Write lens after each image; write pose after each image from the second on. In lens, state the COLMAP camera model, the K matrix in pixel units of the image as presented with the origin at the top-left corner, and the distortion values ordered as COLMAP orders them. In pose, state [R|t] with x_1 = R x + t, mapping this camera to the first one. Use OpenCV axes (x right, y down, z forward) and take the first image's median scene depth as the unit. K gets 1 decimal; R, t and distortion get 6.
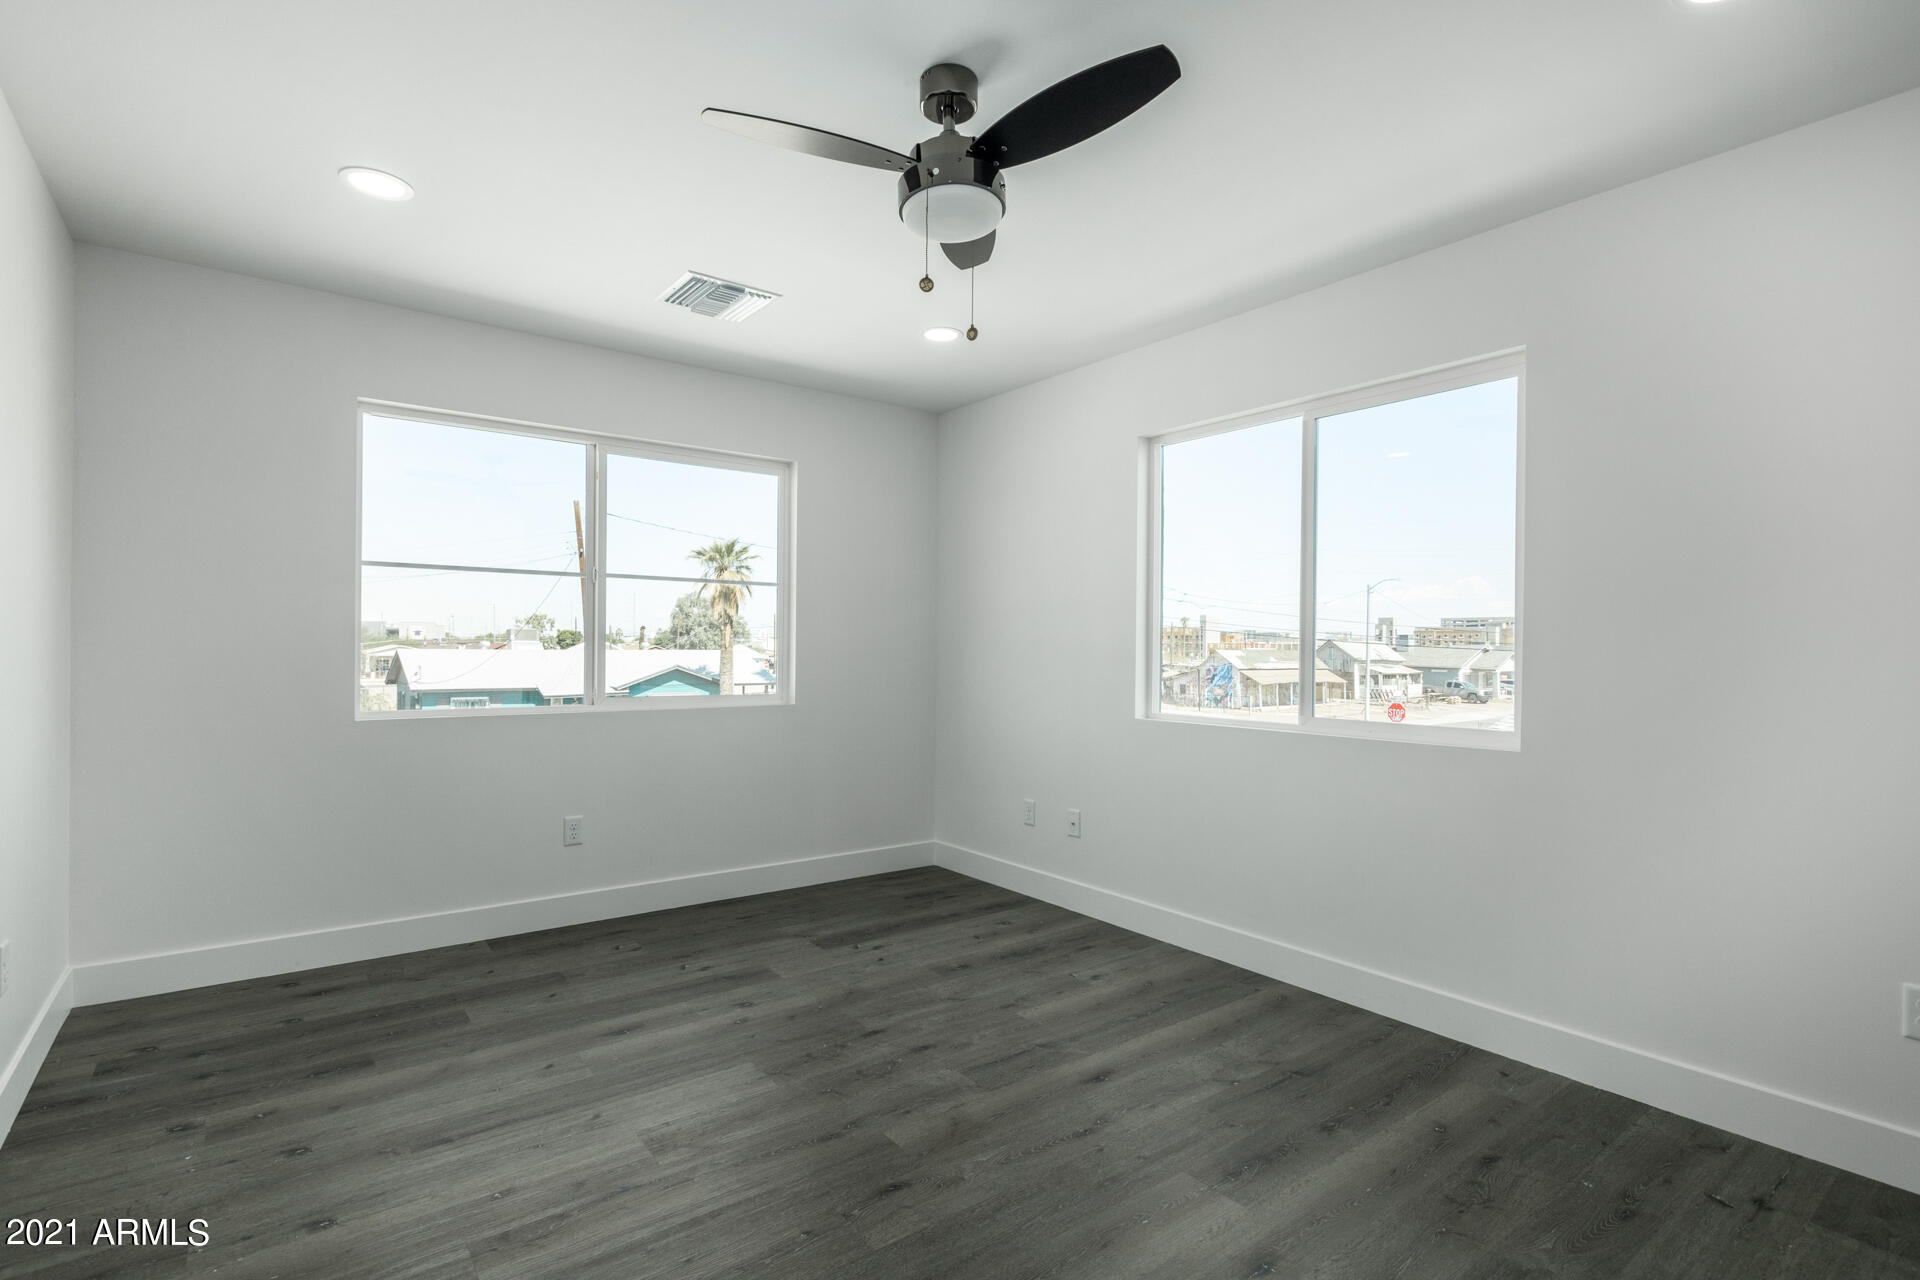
lens RADIAL K [[913.2, 0, 965.1], [0, 913.2, 646.5], [0, 0, 1]] dist [0.001688, -0.000691]
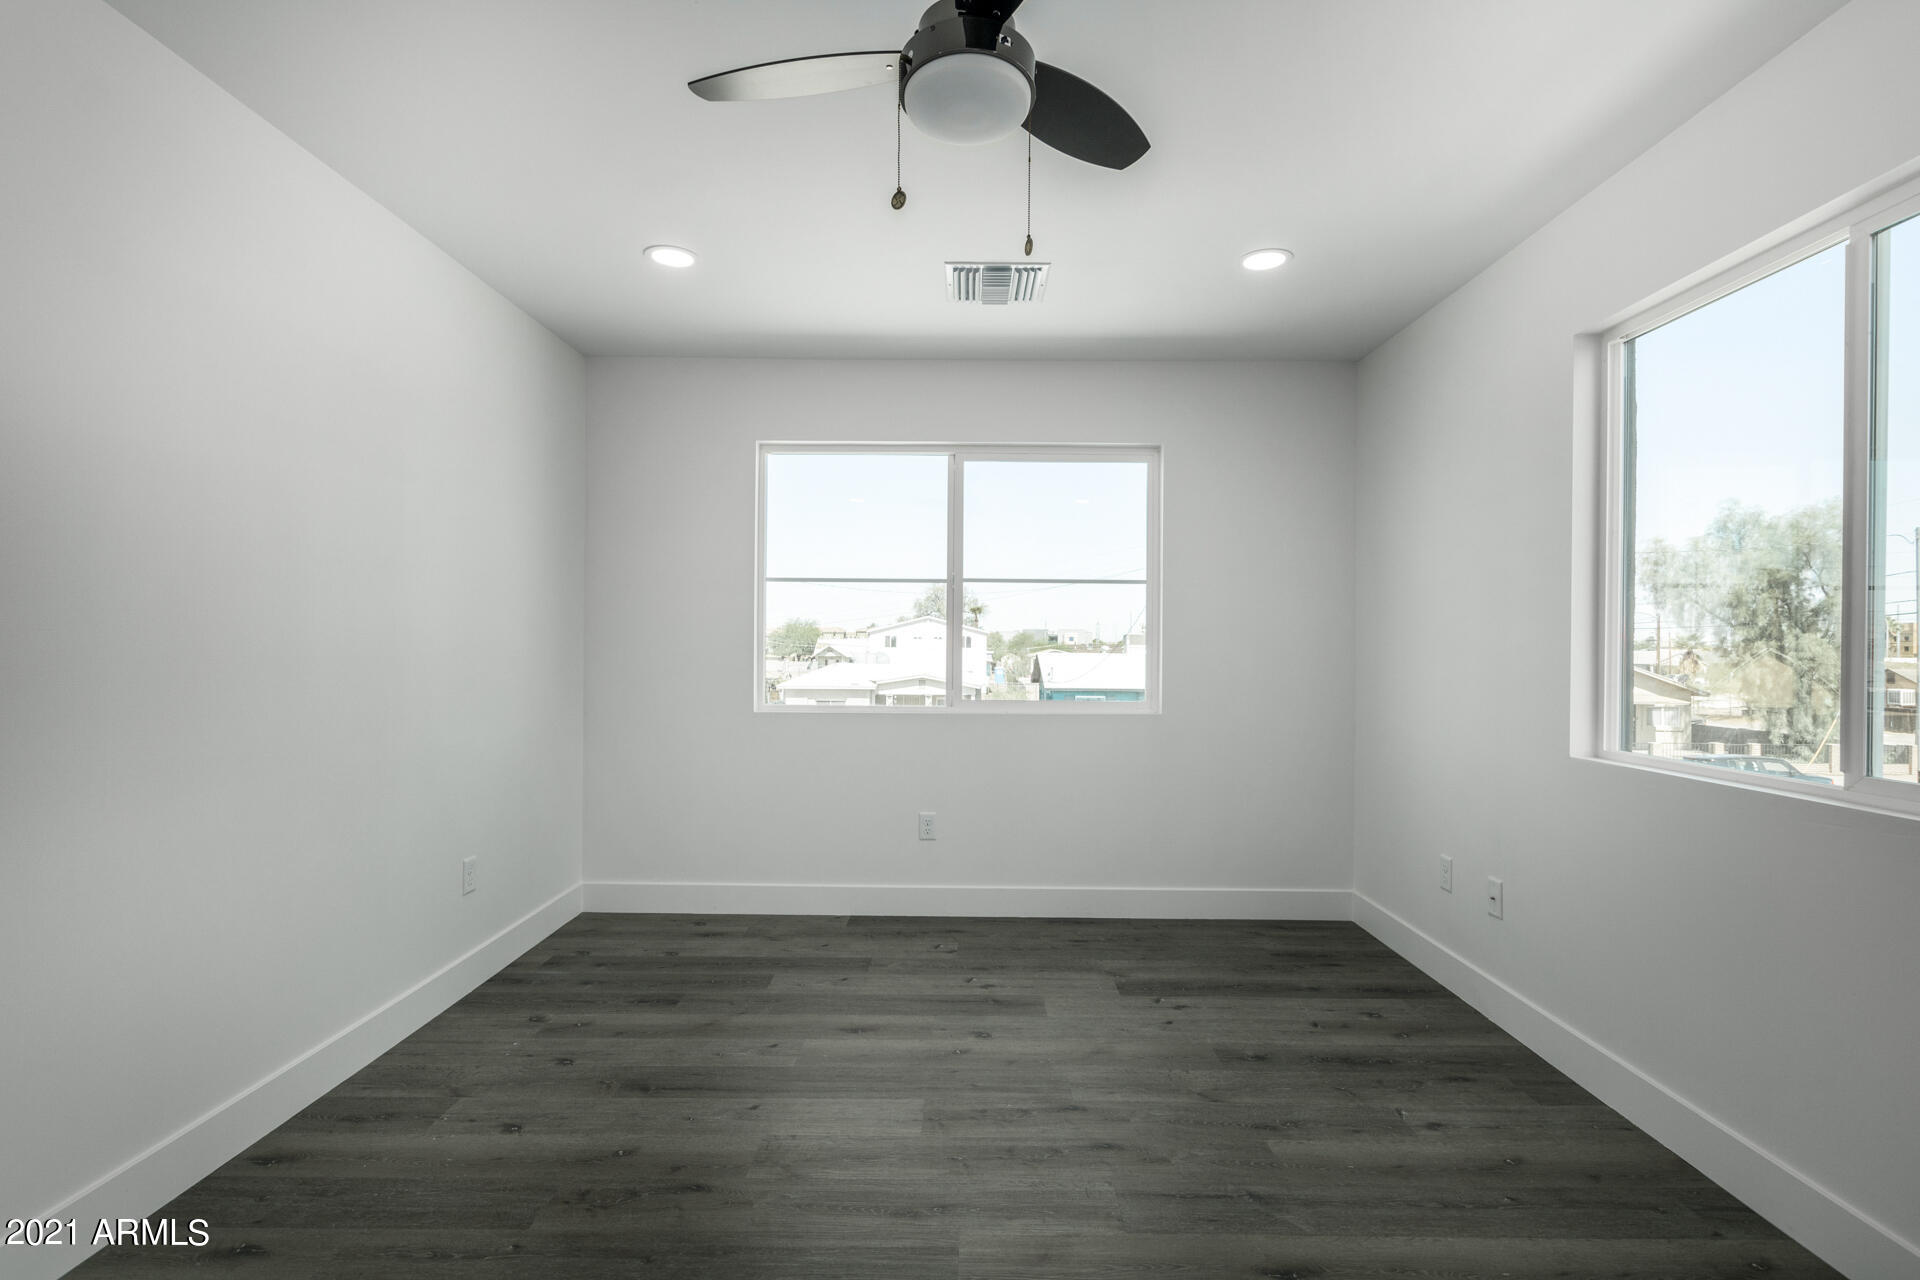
lens RADIAL K [[913.2, 0, 965.1], [0, 913.2, 646.5], [0, 0, 1]] dist [0.001688, -0.000691]
pose [[0.790568, -0.003066, -0.612367, 0.290767], [0.000279, 0.999989, -0.004647, 0.001336], [0.612375, 0.003503, 0.790560, 0.234551]]
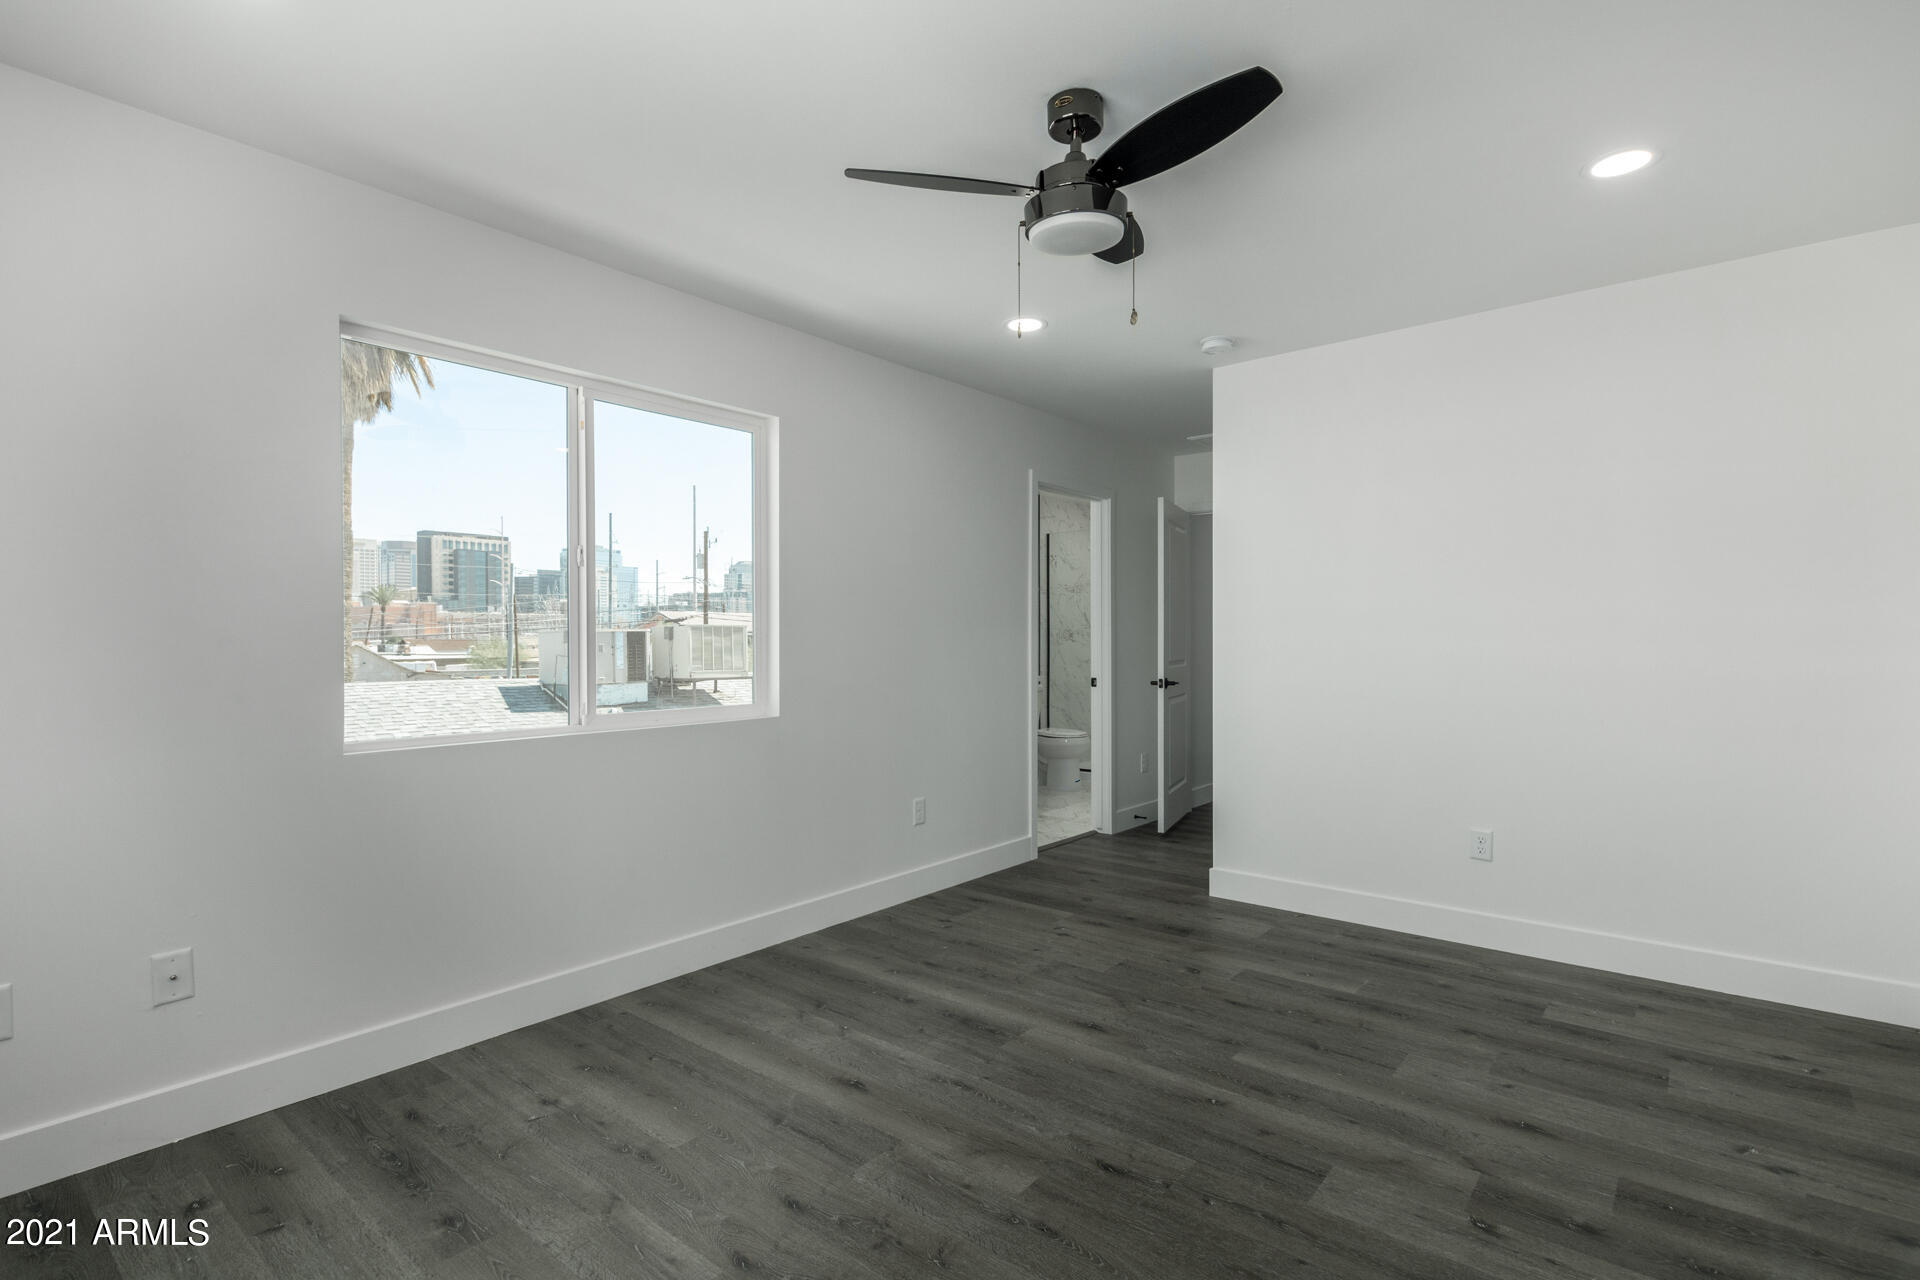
lens RADIAL K [[913.2, 0, 965.1], [0, 913.2, 646.5], [0, 0, 1]] dist [0.001688, -0.000691]
pose [[-0.231751, -0.015110, 0.972658, -0.634797], [0.002164, 0.999869, 0.016048, -0.007643], [-0.972773, 0.005824, -0.231688, 0.855210]]
